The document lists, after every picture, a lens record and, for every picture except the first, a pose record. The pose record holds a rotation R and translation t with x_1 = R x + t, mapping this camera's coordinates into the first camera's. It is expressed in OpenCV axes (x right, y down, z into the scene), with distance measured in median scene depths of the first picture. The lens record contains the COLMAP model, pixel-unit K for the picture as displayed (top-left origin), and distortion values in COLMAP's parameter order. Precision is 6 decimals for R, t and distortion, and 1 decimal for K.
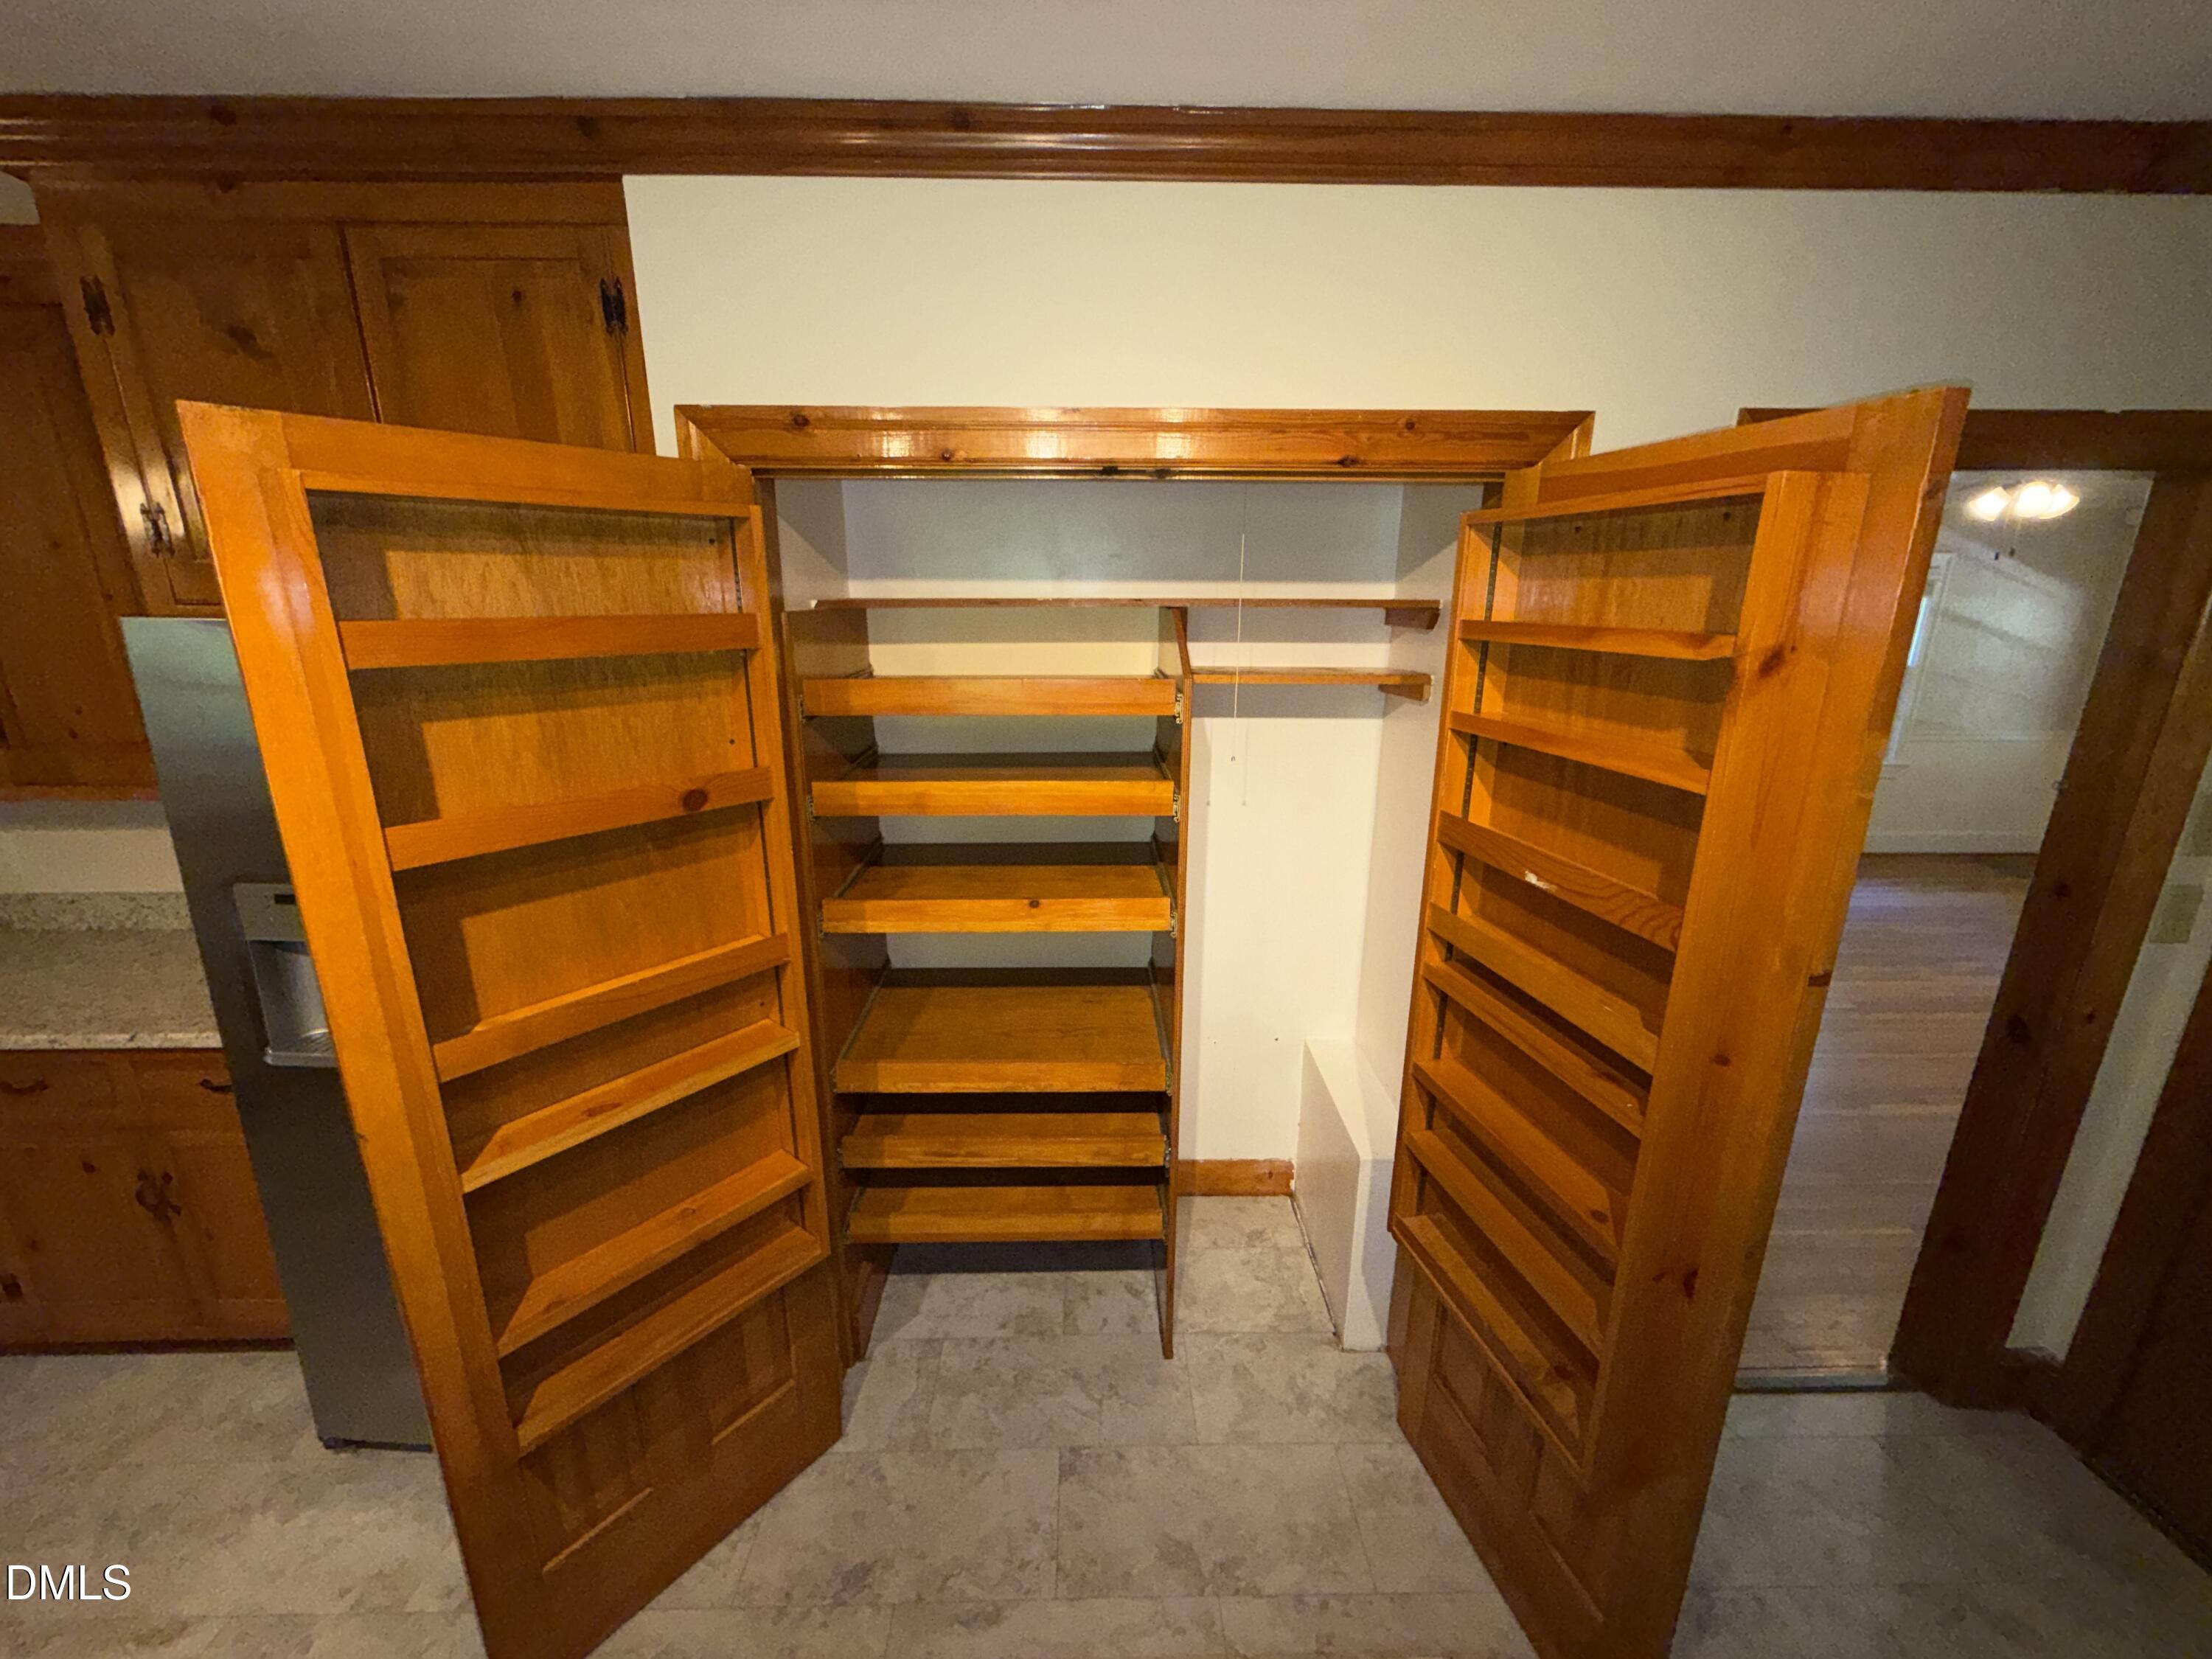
lens RADIAL K [[883.9, 0, 1099.1], [0, 883.9, 829.7], [0, 0, 1]] dist [-0.000926, 0.000789]
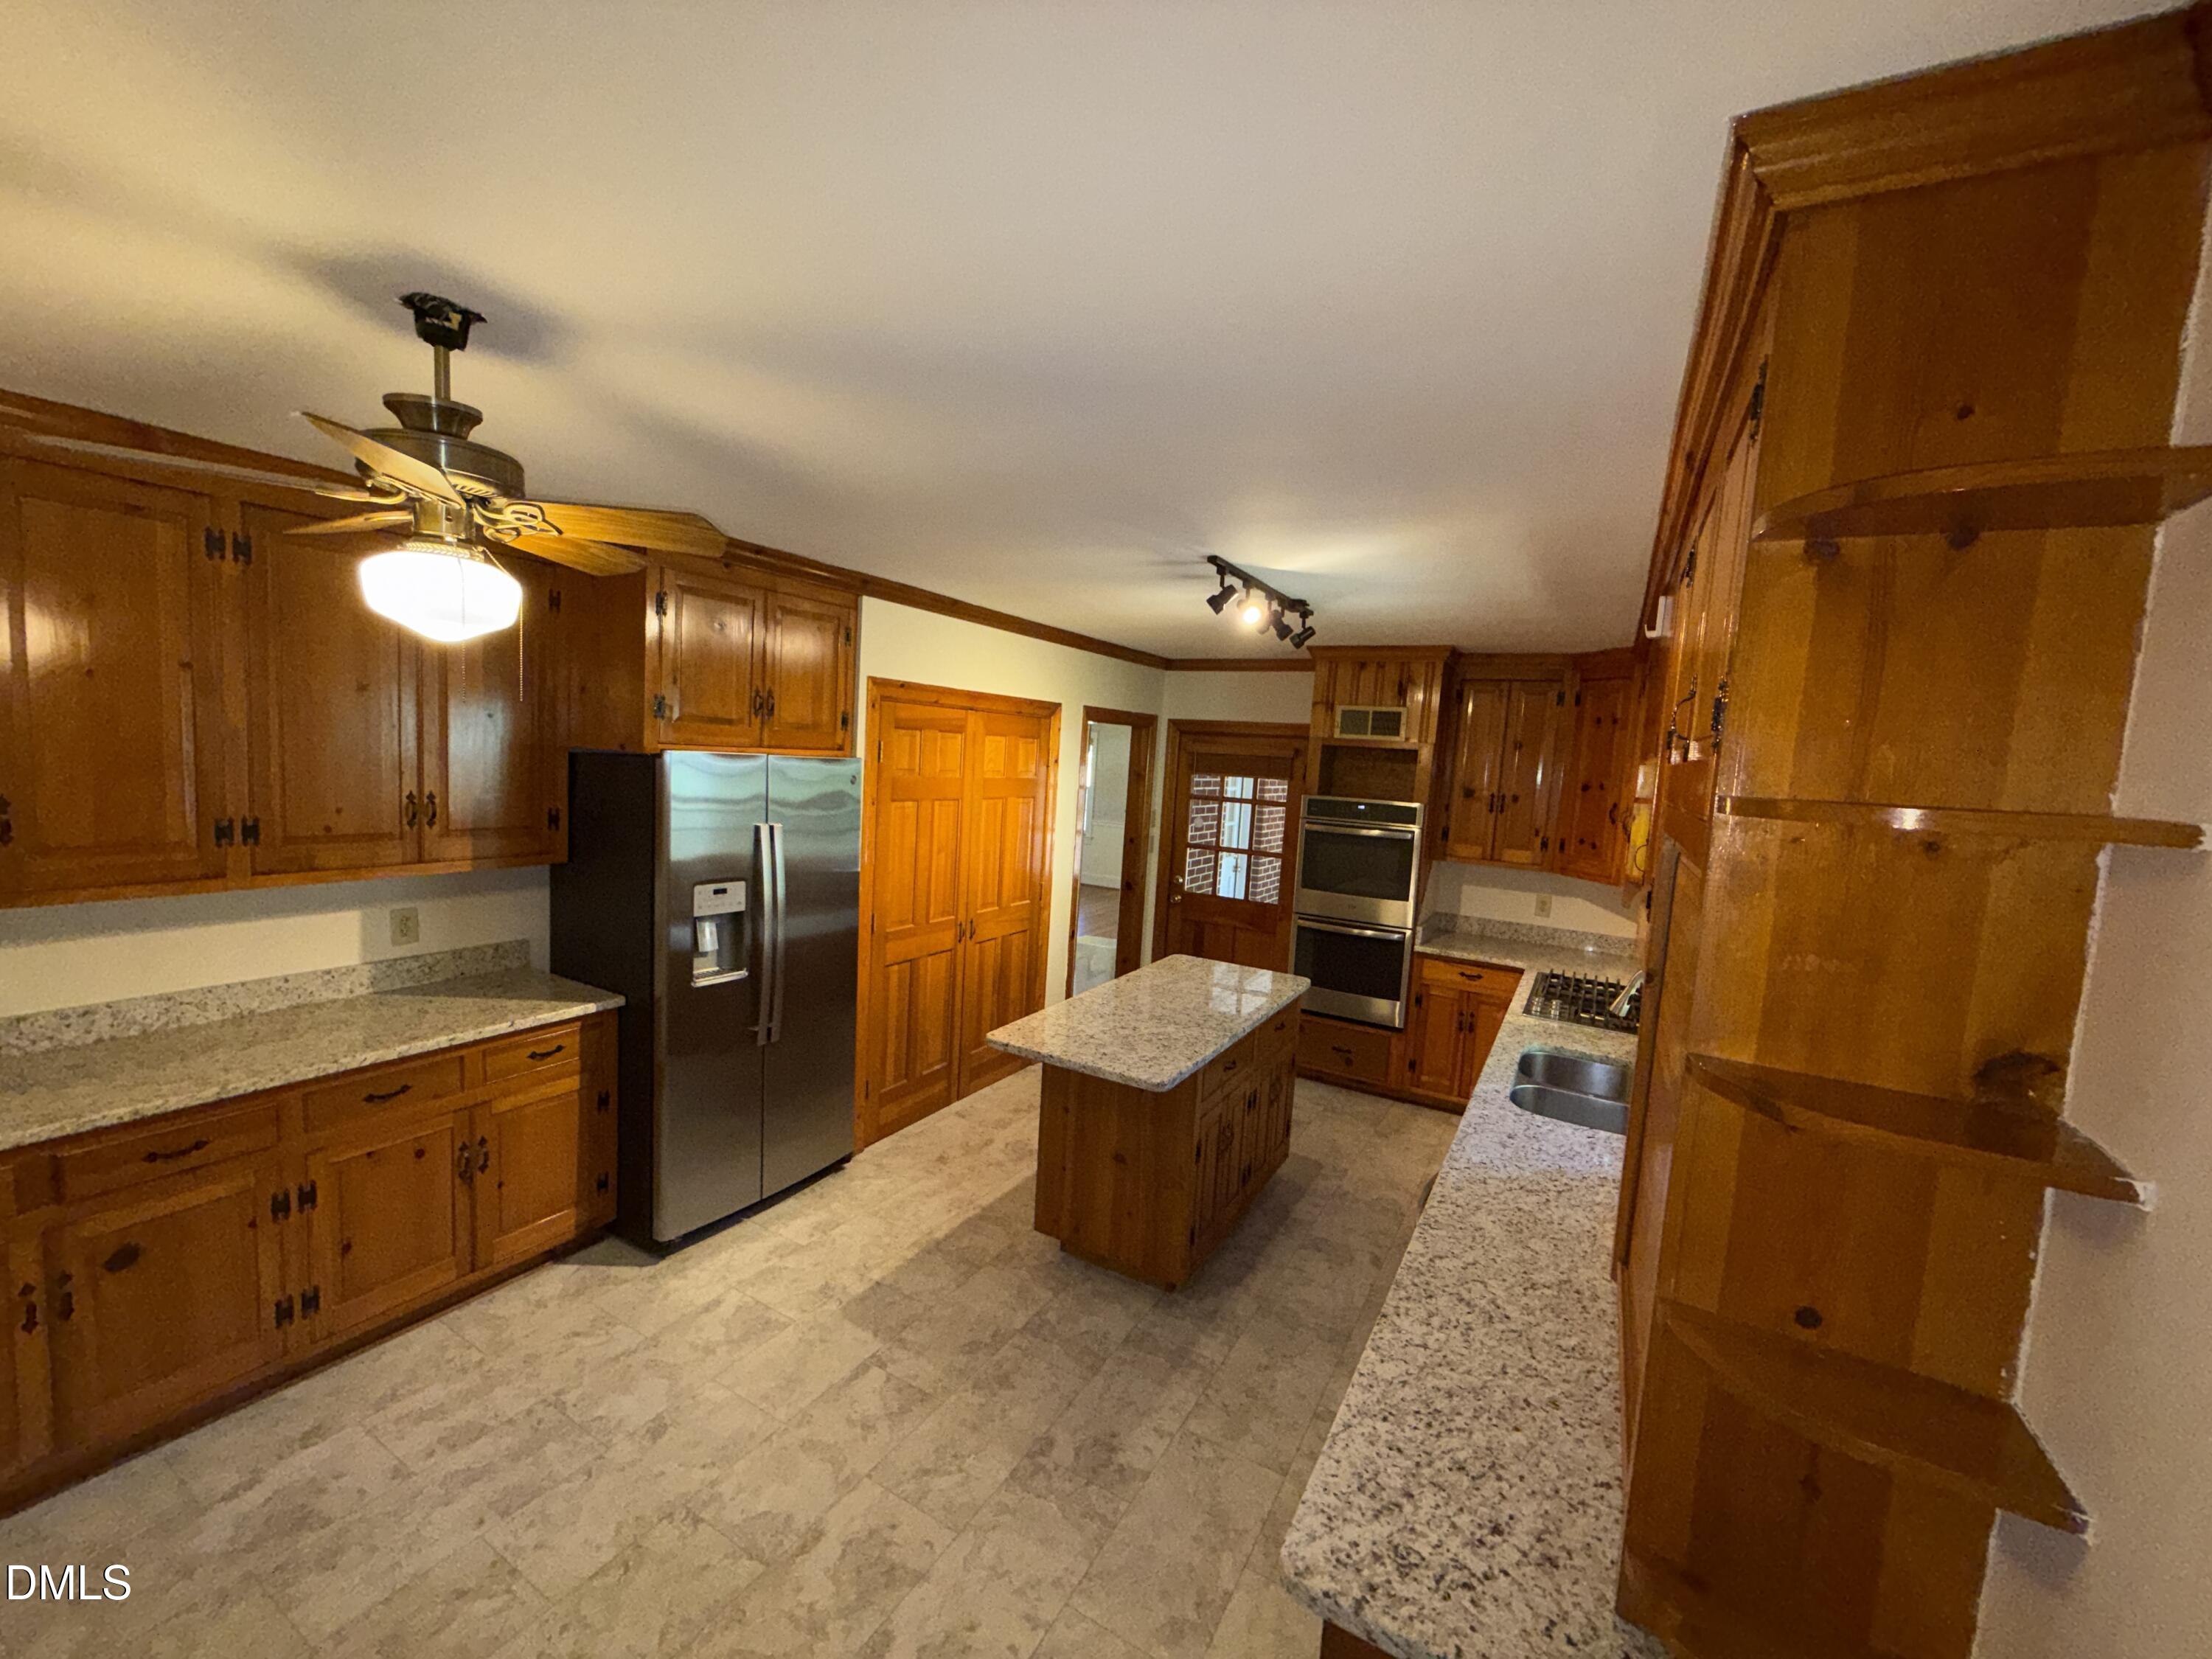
lens RADIAL K [[883.9, 0, 1099.1], [0, 883.9, 829.7], [0, 0, 1]] dist [-0.000926, 0.000789]
pose [[0.508716, -0.049040, 0.859537, -2.274206], [0.174557, 0.983515, -0.047197, 0.195977], [-0.843053, 0.174048, 0.508890, -0.773800]]
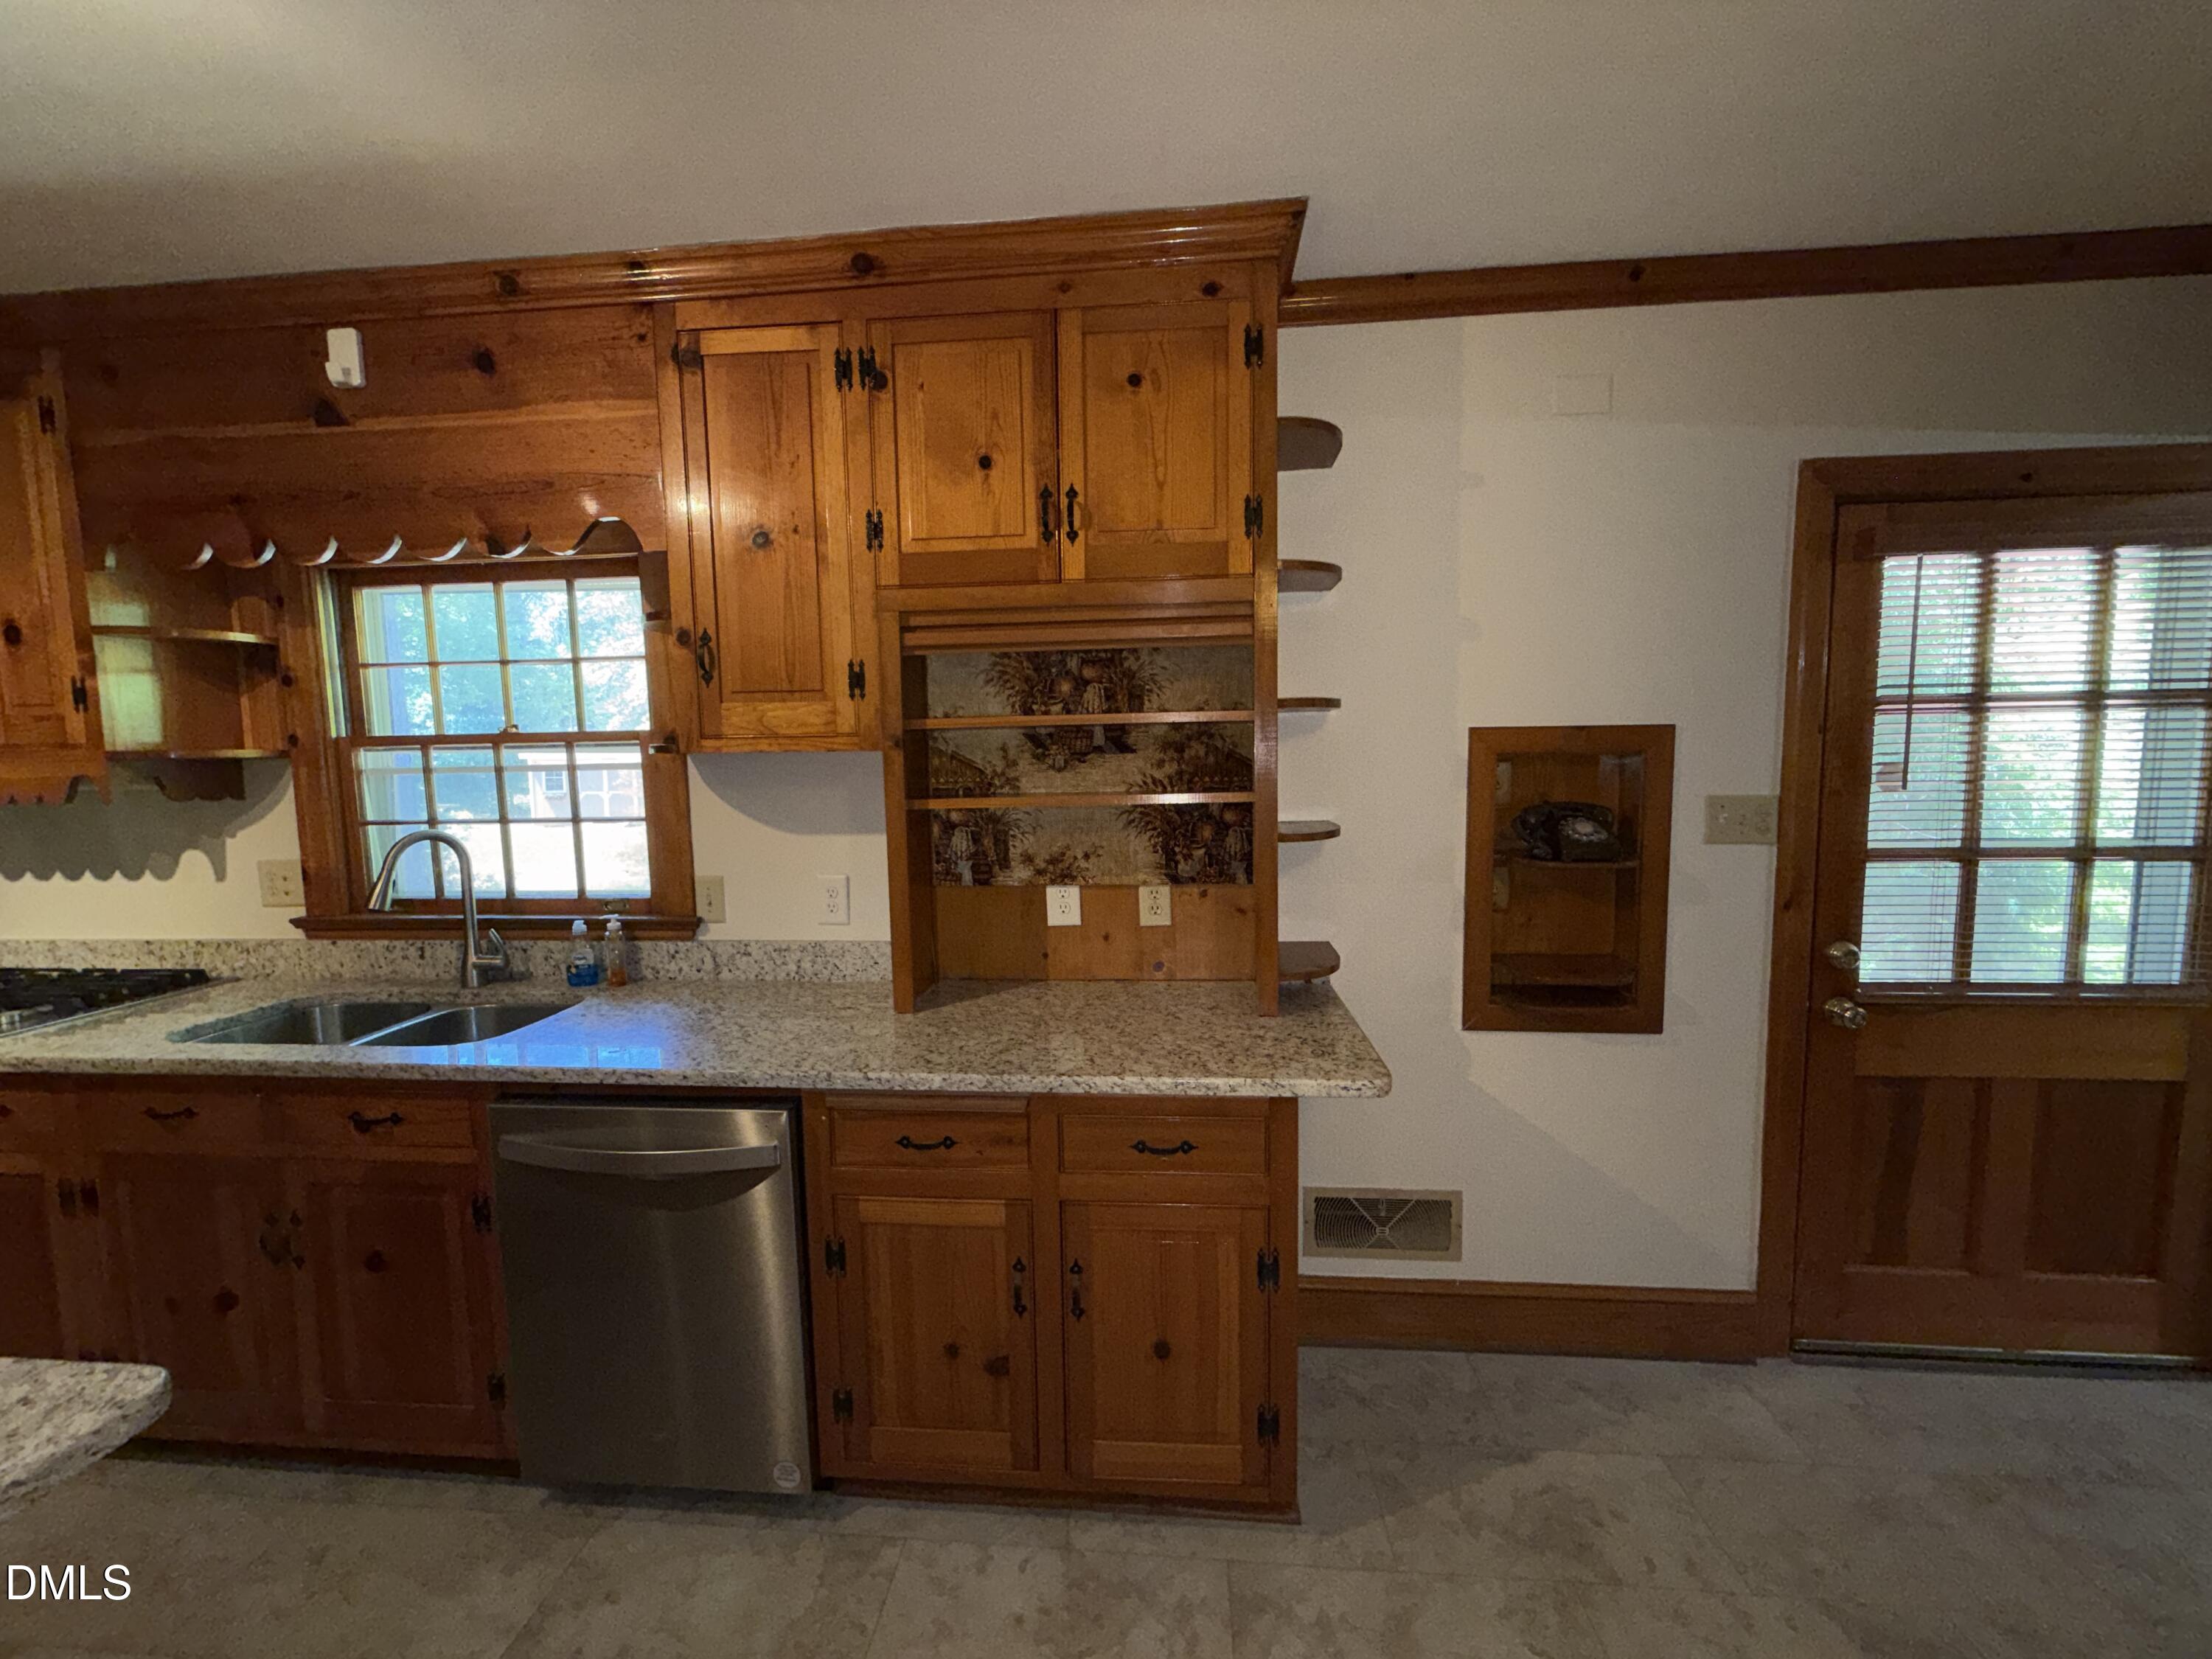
lens RADIAL K [[883.9, 0, 1099.1], [0, 883.9, 829.7], [0, 0, 1]] dist [-0.000926, 0.000789]
pose [[-0.994428, 0.007850, 0.105128, -1.408838], [0.045105, 0.933020, 0.356986, 0.123874], [-0.095284, 0.359738, -0.928175, 0.419983]]
